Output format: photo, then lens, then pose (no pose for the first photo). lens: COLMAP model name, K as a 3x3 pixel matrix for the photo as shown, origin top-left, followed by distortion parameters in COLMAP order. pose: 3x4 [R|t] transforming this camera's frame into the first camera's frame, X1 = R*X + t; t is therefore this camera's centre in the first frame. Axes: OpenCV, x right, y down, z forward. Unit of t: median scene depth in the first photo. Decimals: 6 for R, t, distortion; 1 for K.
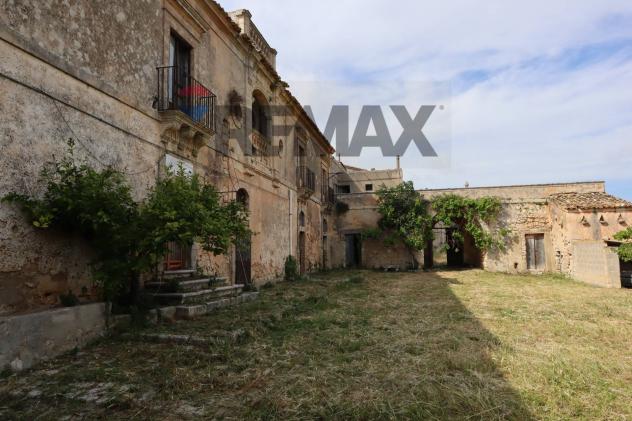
lens RADIAL K [[425.5, 0, 315.5], [0, 425.5, 214.1], [0, 0, 1]] dist [-0.001668, 0.004106]
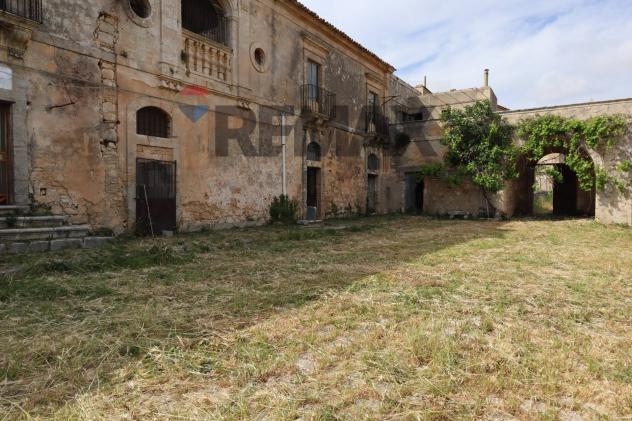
lens RADIAL K [[425.5, 0, 315.5], [0, 425.5, 214.1], [0, 0, 1]] dist [-0.001668, 0.004106]
pose [[0.941638, 0.024779, -0.335715, 0.290515], [0.018298, 0.992045, 0.124546, 0.033995], [0.336131, -0.123420, 0.933694, 0.262195]]
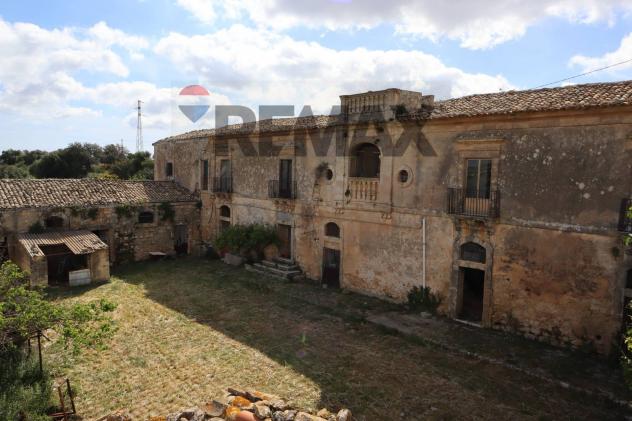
lens RADIAL K [[438.7, 0, 316.3], [0, 438.7, 215.7], [0, 0, 1]] dist [-0.000071, 0.003095]
pose [[-0.543493, 0.081176, -0.835479, 0.927607], [0.060536, 0.996512, 0.057442, -0.139668], [0.837228, -0.019358, -0.546511, 1.409009]]
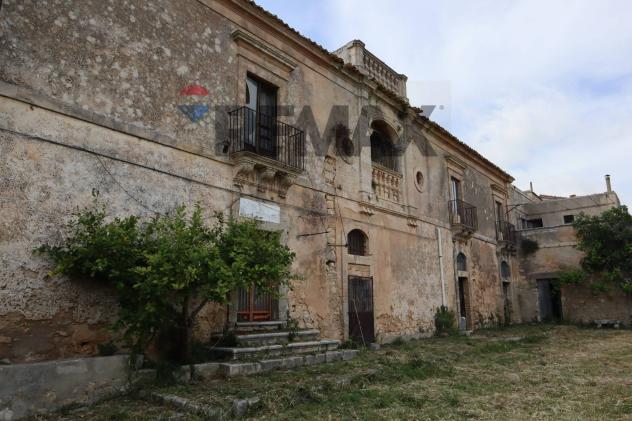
lens RADIAL K [[441.5, 0, 316.5], [0, 441.5, 213.5], [0, 0, 1]] dist [-0.007214, 0.001269]
pose [[0.890486, -0.090676, -0.445884, 0.128483], [0.041108, 0.991967, -0.119631, 0.010628], [0.453150, 0.088200, 0.887060, 0.105614]]
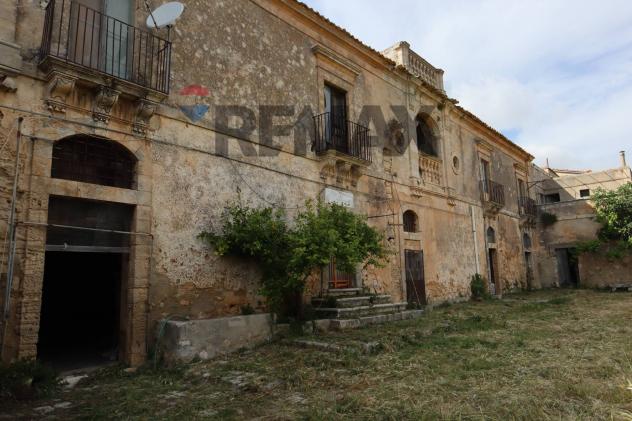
lens RADIAL K [[425.5, 0, 315.5], [0, 425.5, 214.1], [0, 0, 1]] dist [-0.001668, 0.004106]
pose [[0.877030, -0.084870, -0.472879, 0.089673], [0.061746, 0.996022, -0.064245, 0.001800], [0.476451, 0.027147, 0.878782, -0.017835]]
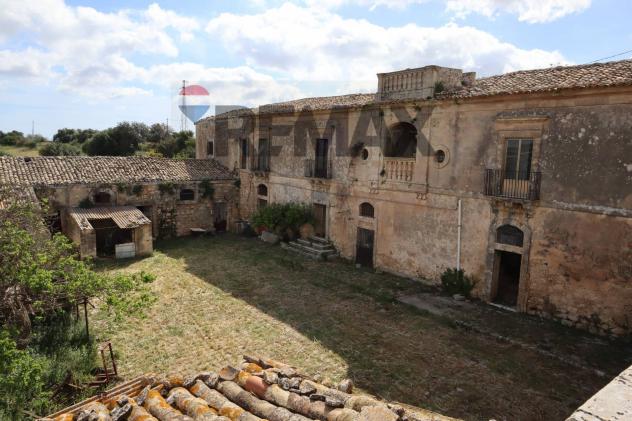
lens RADIAL K [[438.7, 0, 316.3], [0, 438.7, 215.7], [0, 0, 1]] dist [-0.000071, 0.003095]
pose [[-0.618741, 0.108075, -0.778126, 0.923556], [0.050525, 0.993916, 0.097870, -0.137834], [0.783969, 0.021241, -0.620437, 1.425103]]
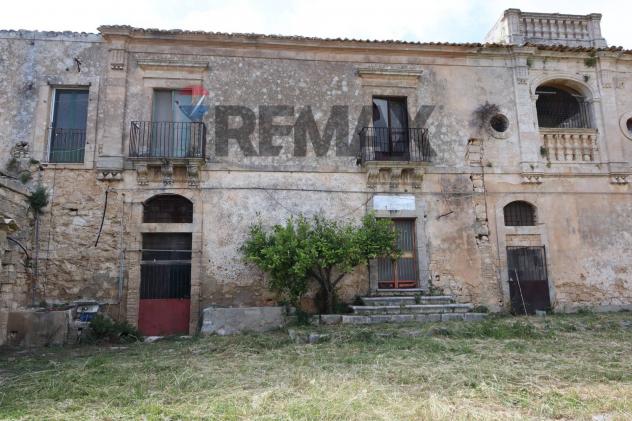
lens RADIAL K [[425.5, 0, 315.5], [0, 425.5, 214.1], [0, 0, 1]] dist [-0.001668, 0.004106]
pose [[0.335300, -0.152483, -0.929690, 0.403632], [0.104484, 0.986746, -0.124159, 0.027426], [0.936300, -0.055507, 0.346788, 0.210775]]
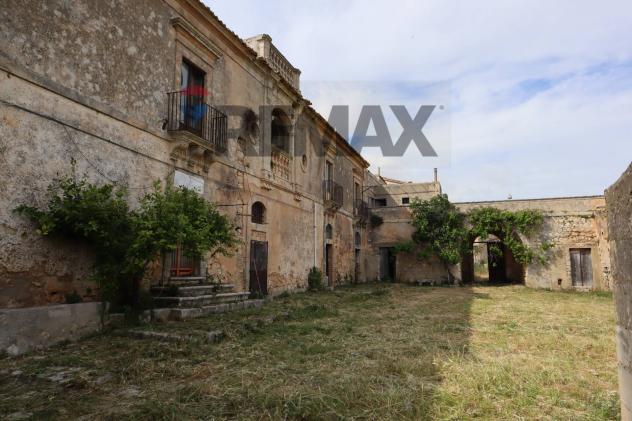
lens RADIAL K [[425.5, 0, 315.5], [0, 425.5, 214.1], [0, 0, 1]] dist [-0.001668, 0.004106]
pose [[0.991452, -0.001766, -0.130460, 0.080520], [-0.002593, 0.999444, -0.033234, 0.003953], [0.130447, 0.033288, 0.990896, -0.020476]]
